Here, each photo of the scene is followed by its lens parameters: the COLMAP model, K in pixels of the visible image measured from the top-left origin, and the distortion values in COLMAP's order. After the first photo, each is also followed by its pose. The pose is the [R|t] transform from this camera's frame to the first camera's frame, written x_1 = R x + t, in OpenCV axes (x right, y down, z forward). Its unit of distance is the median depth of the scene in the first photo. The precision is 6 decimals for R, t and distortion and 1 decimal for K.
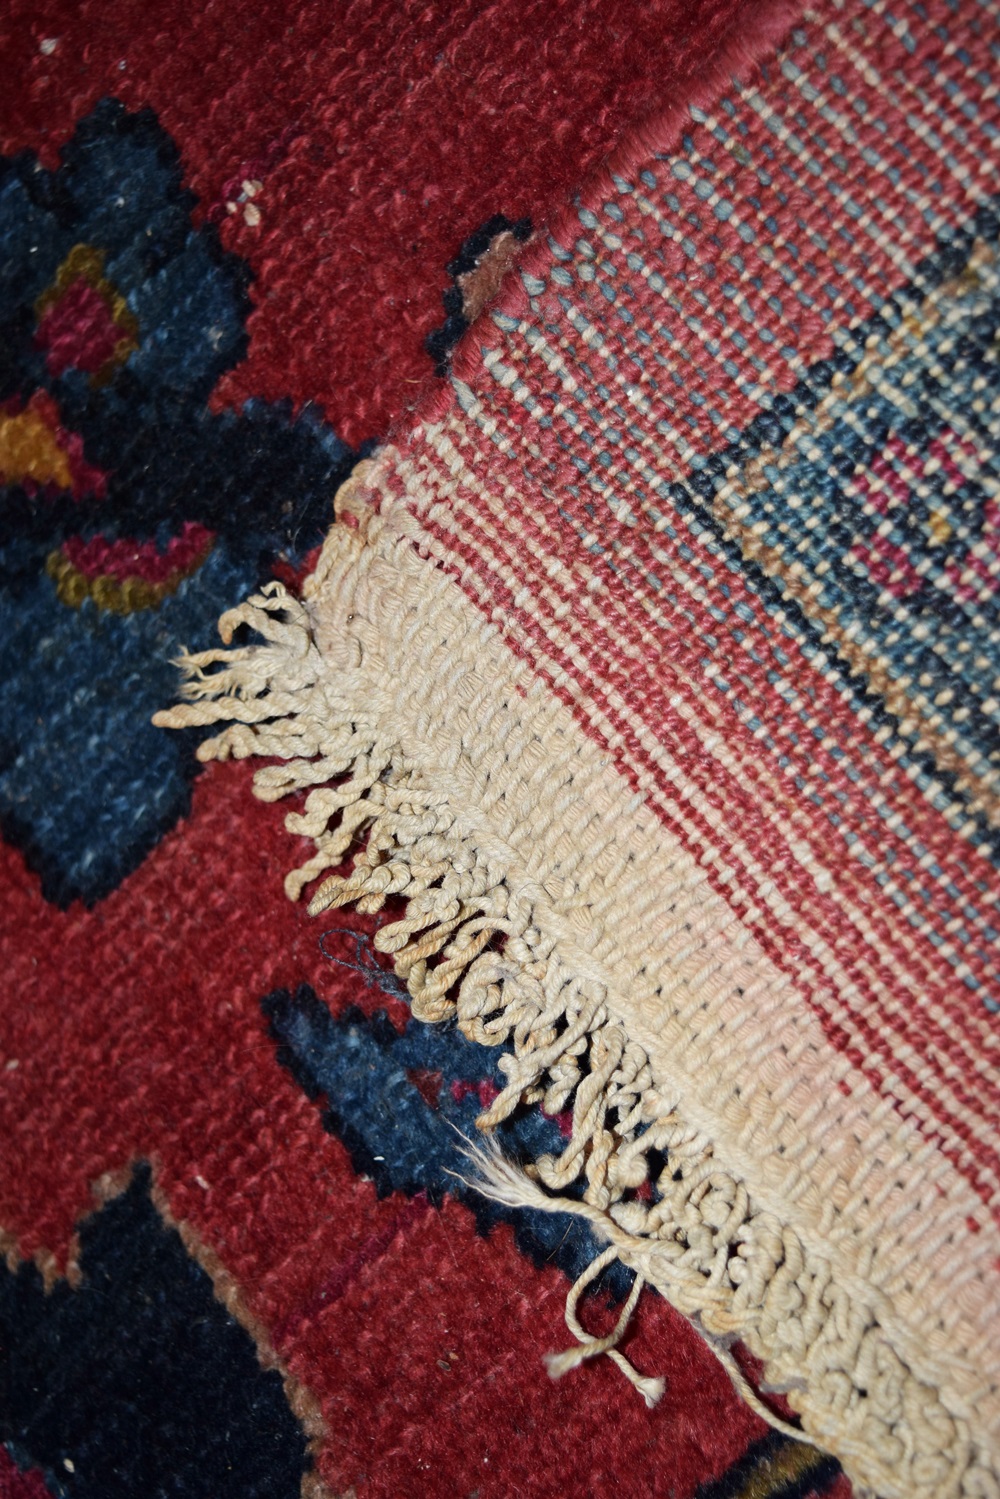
lens RADIAL K [[2192.9, 0, 500.5], [0, 2192.9, 749.6], [0, 0, 1]] dist [-0.023062, 0.000000]
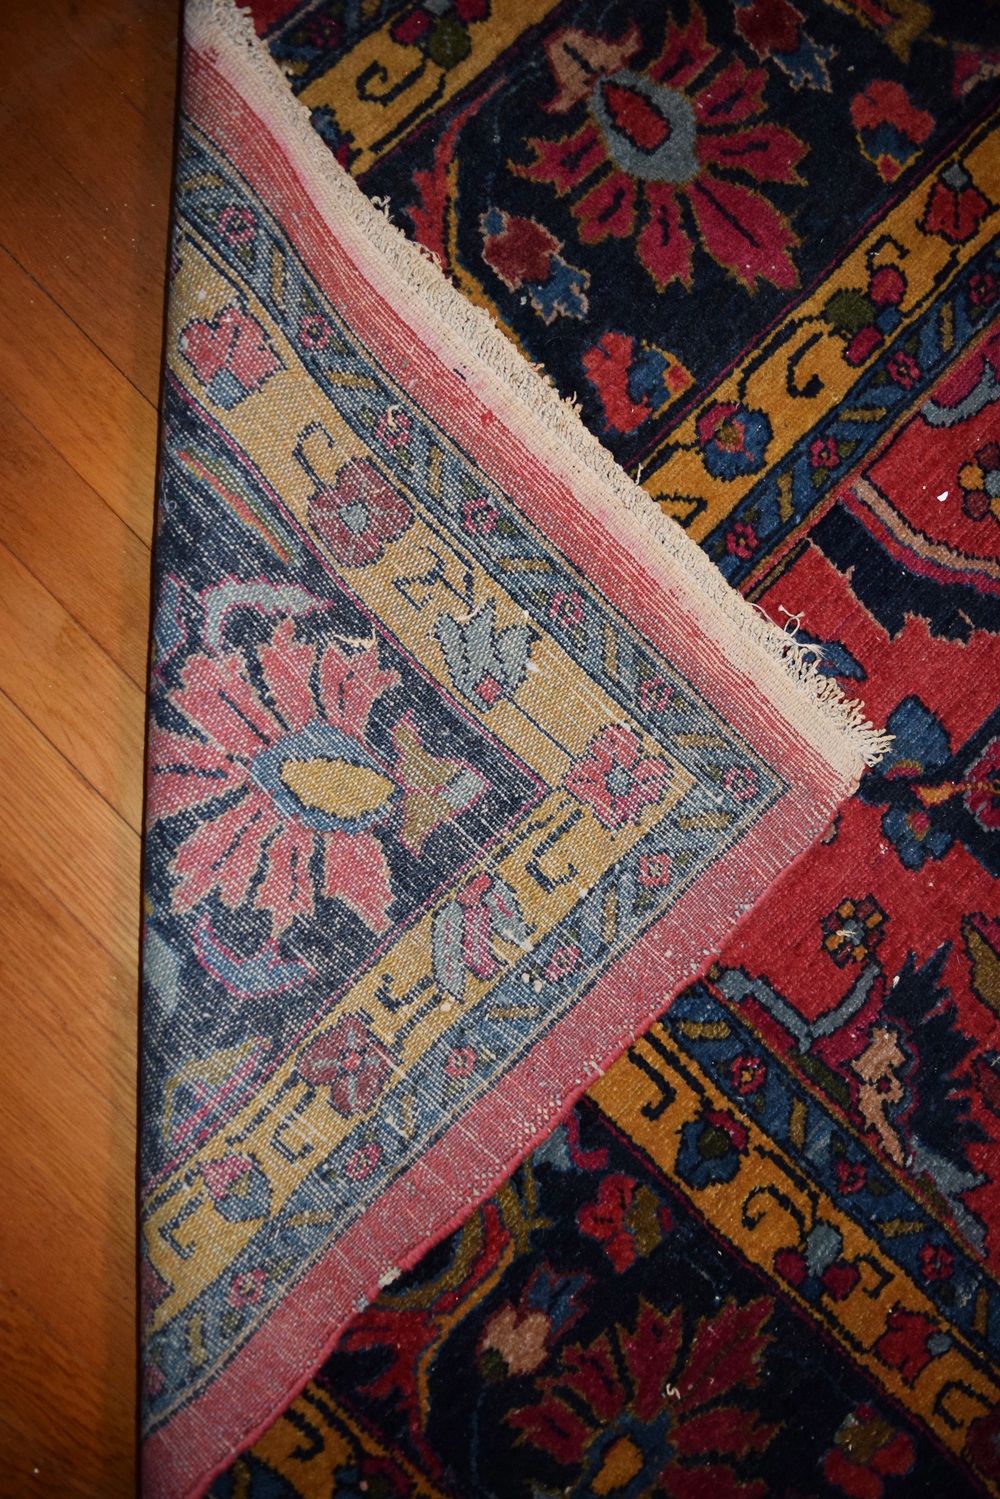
lens RADIAL K [[1161.8, 0, 504.8], [0, 1161.8, 748.0], [0, 0, 1]] dist [-0.064014, 0.003537]
pose [[-0.975024, 0.068308, 0.211333, 0.145288], [-0.063315, -0.997533, 0.030315, -0.063000], [0.212882, 0.016177, 0.976944, -1.677268]]
